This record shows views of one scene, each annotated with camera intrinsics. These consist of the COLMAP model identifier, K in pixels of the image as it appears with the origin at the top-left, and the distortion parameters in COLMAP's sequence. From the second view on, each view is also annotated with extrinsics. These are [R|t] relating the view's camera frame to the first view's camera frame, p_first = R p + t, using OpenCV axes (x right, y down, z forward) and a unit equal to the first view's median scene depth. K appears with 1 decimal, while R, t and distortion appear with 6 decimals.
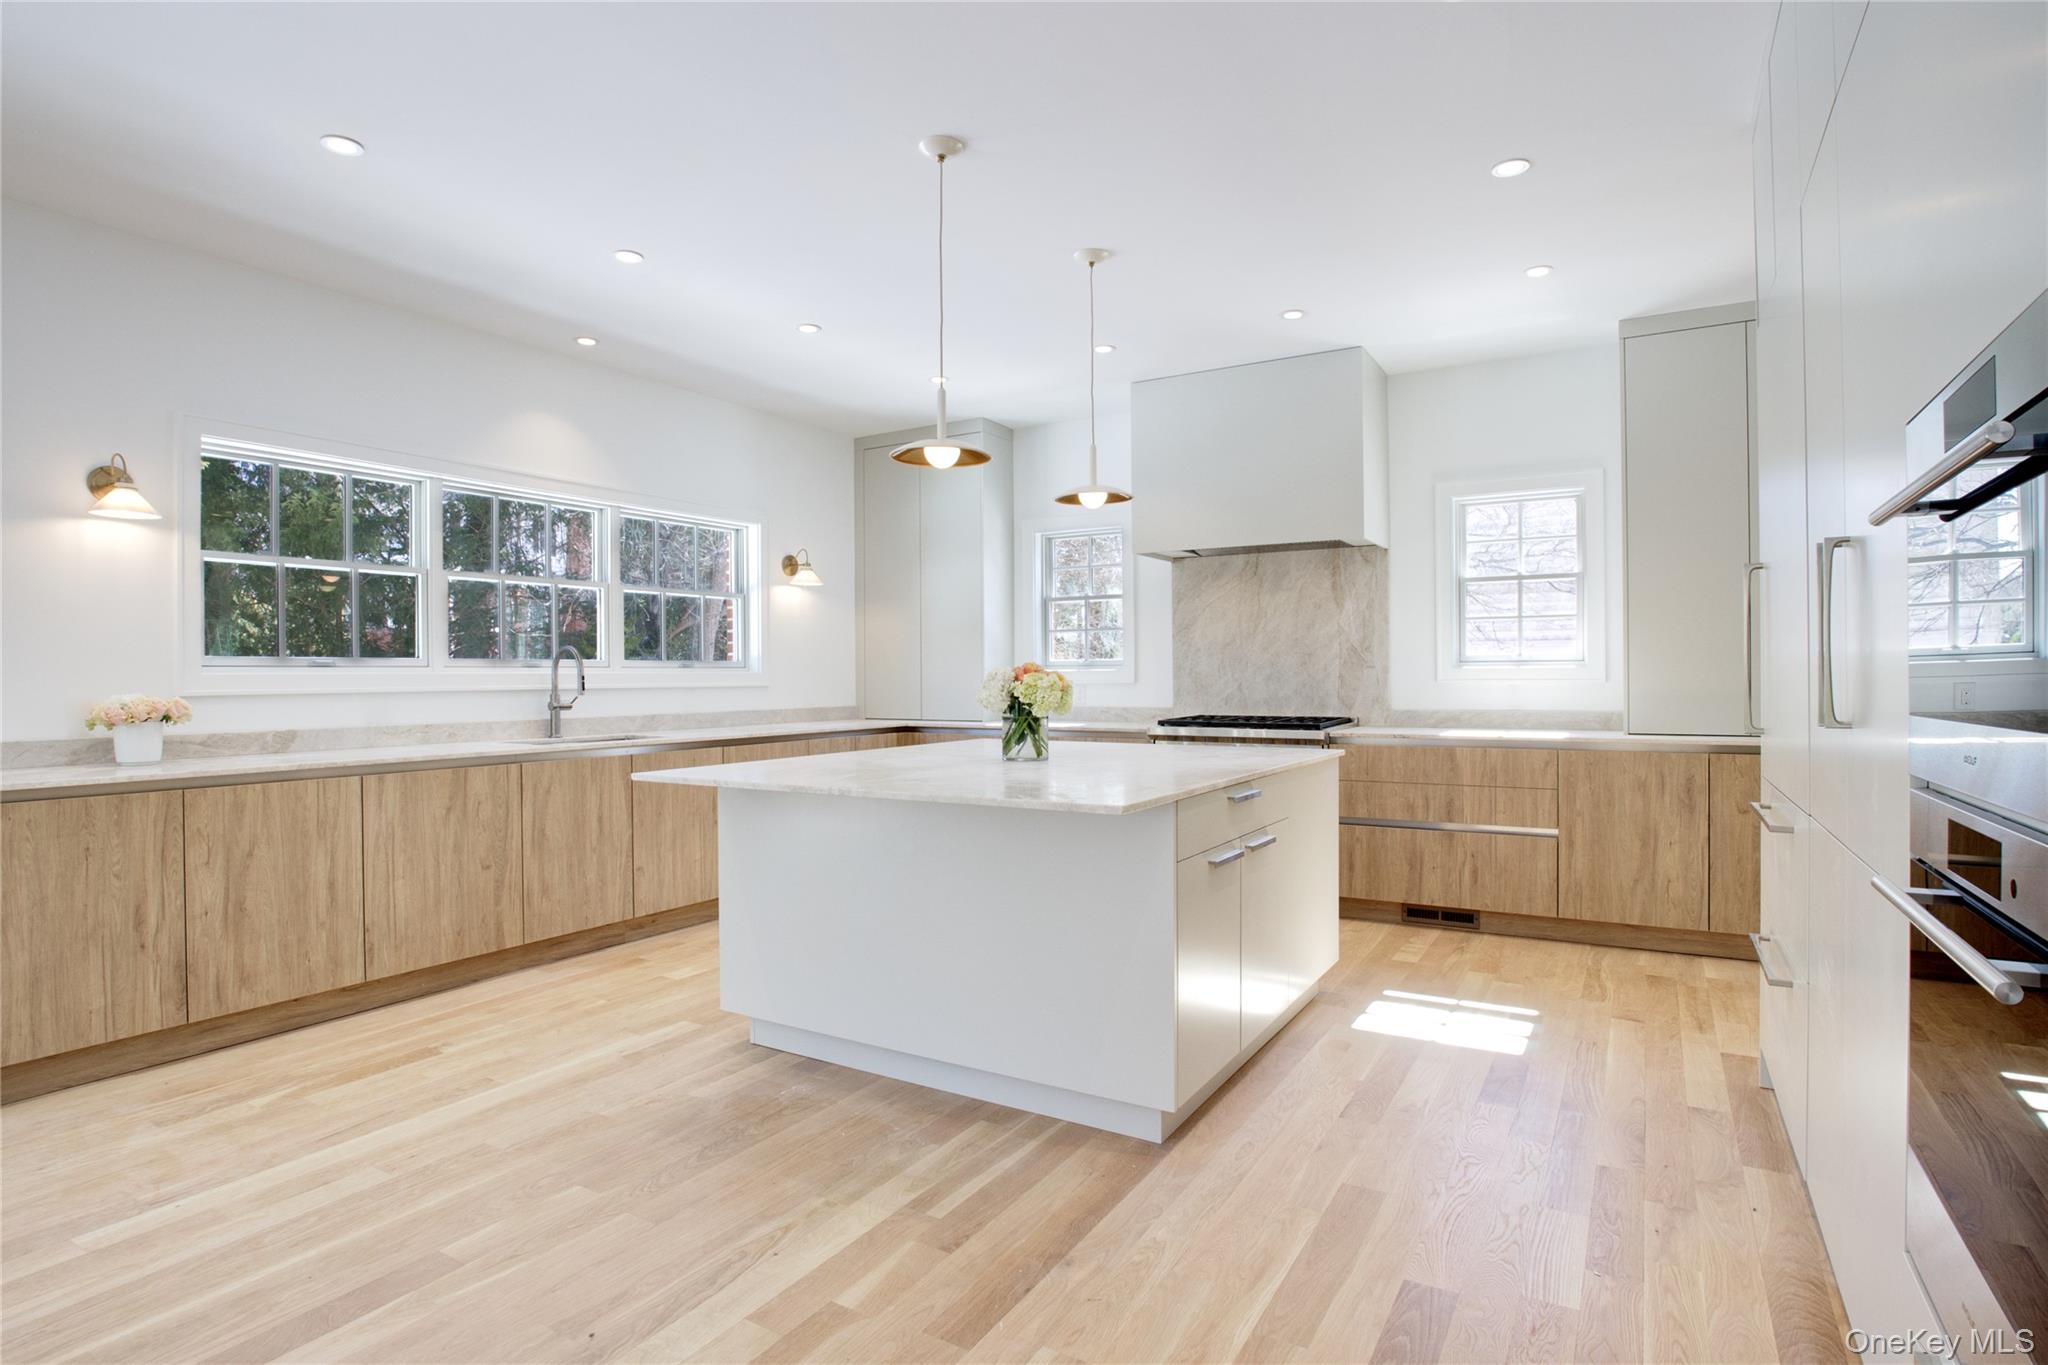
lens RADIAL K [[1040.1, 0, 1024.0], [0, 1040.1, 682.5], [0, 0, 1]] dist [-0.045490, 0.012410]
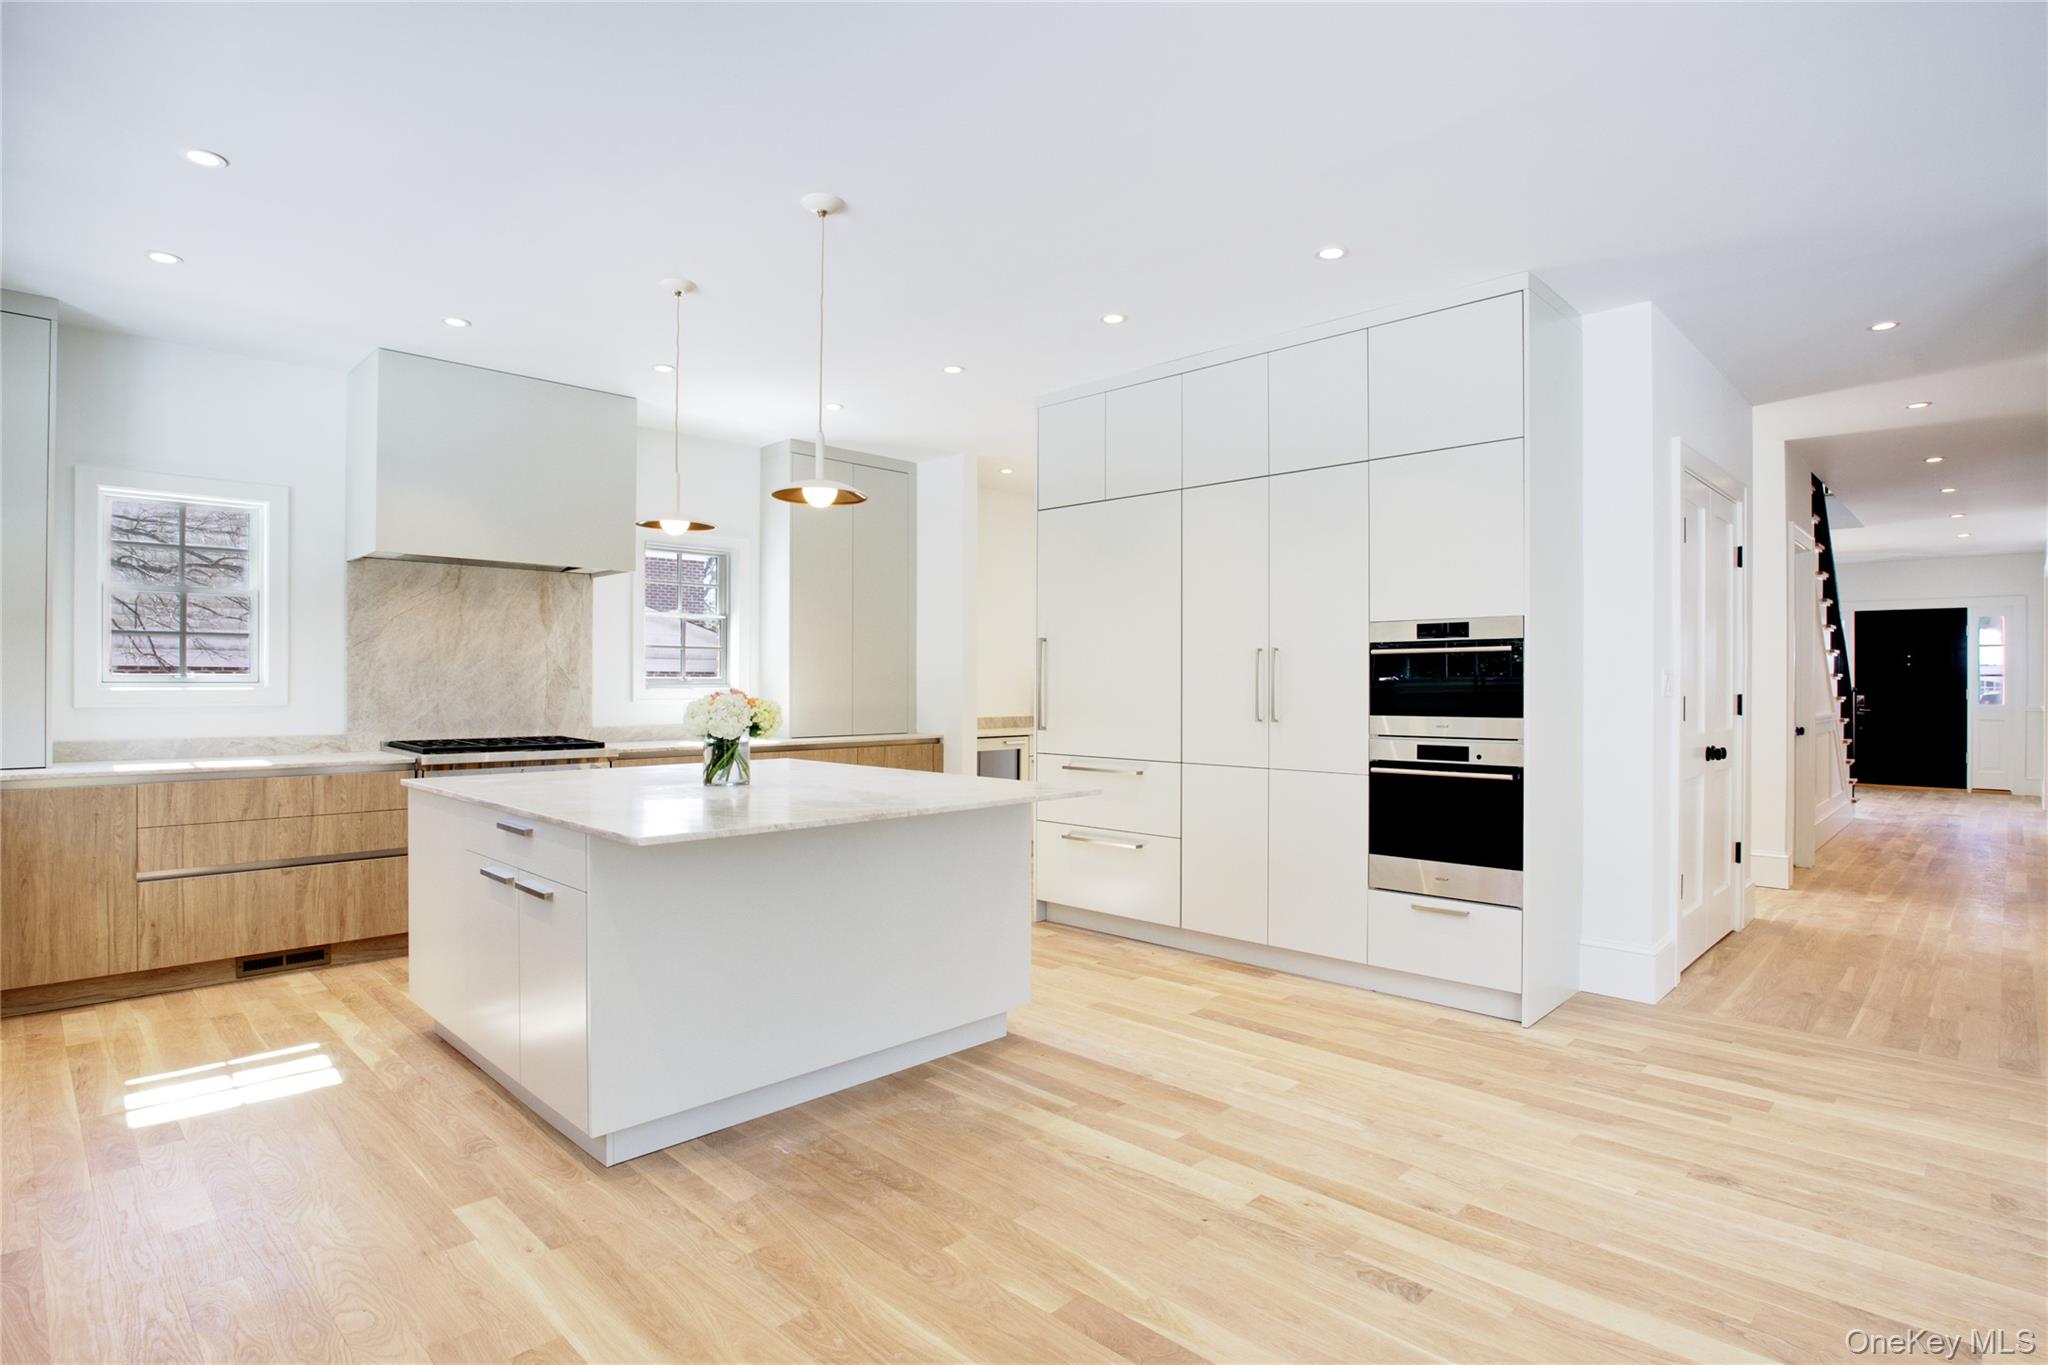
lens RADIAL K [[1045.6, 0, 1021.4], [0, 1045.6, 686.1], [0, 0, 1]] dist [-0.043760, 0.011911]
pose [[0.230826, 0.004716, 0.972984, -0.838630], [0.001783, 0.999985, -0.005270, -0.014359], [-0.972993, 0.002951, 0.230814, 0.438873]]
